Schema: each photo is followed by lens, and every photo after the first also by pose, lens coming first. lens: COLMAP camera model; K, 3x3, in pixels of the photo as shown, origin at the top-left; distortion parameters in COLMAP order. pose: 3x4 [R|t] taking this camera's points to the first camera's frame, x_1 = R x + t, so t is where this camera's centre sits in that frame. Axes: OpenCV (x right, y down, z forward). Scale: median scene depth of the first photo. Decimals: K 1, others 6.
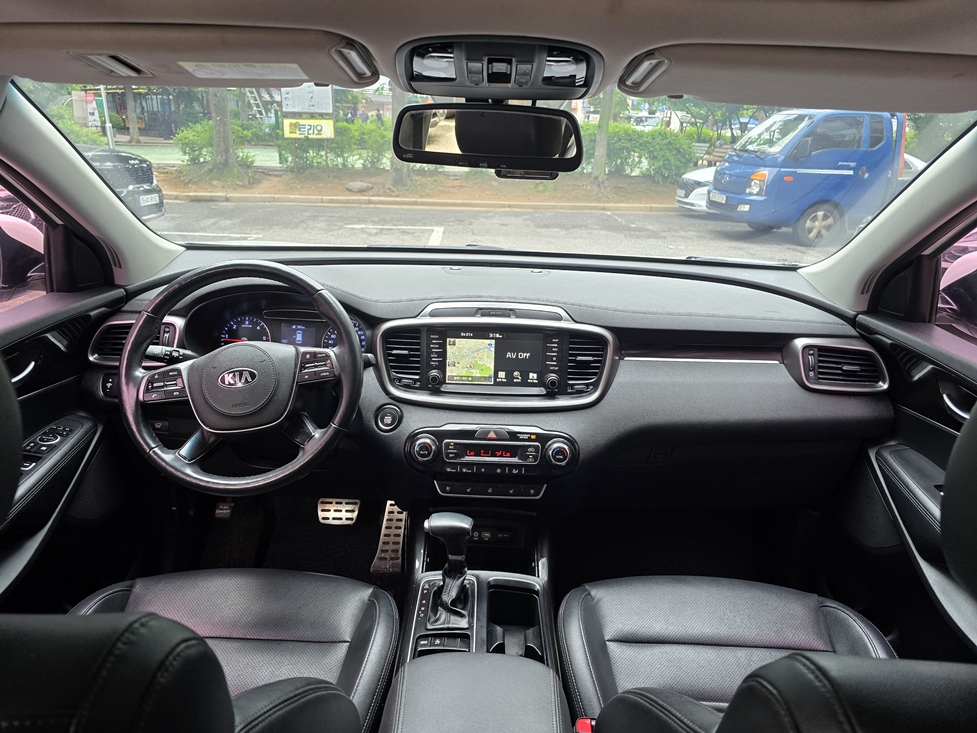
lens RADIAL K [[649.4, 0, 488.3], [0, 649.4, 367.1], [0, 0, 1]] dist [0.031745, -0.006862]
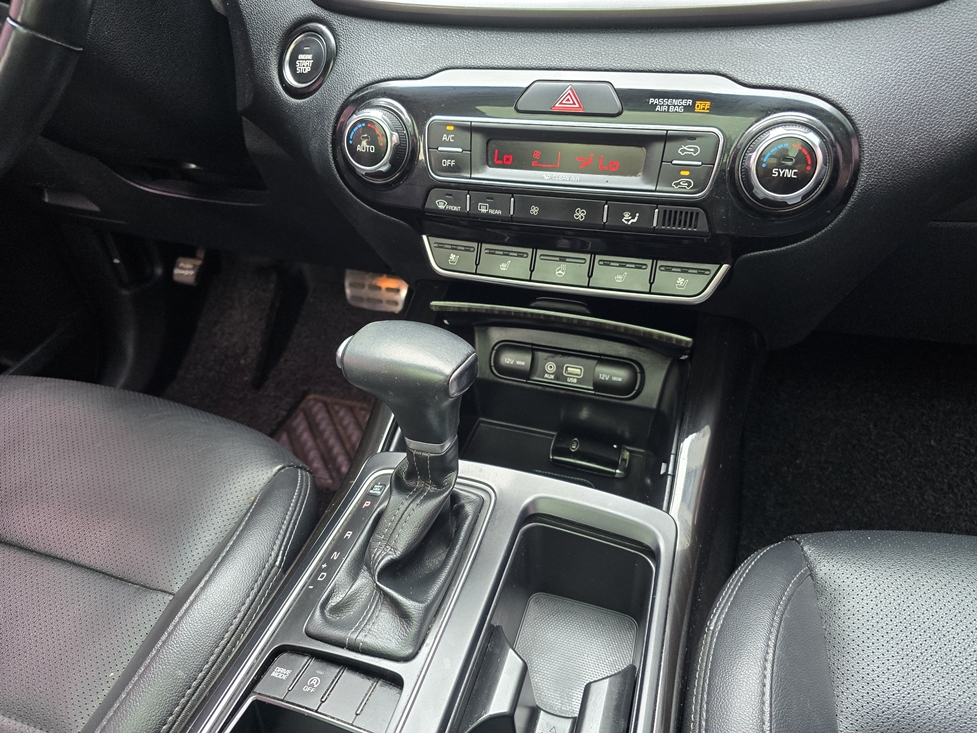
lens RADIAL K [[649.4, 0, 493.3], [0, 649.4, 369.1], [0, 0, 1]] dist [0.031745, -0.006862]
pose [[0.940313, 0.124311, -0.316794, 0.090168], [-0.011296, 0.941784, 0.336029, 0.122364], [0.340123, -0.312394, 0.886976, 0.662782]]
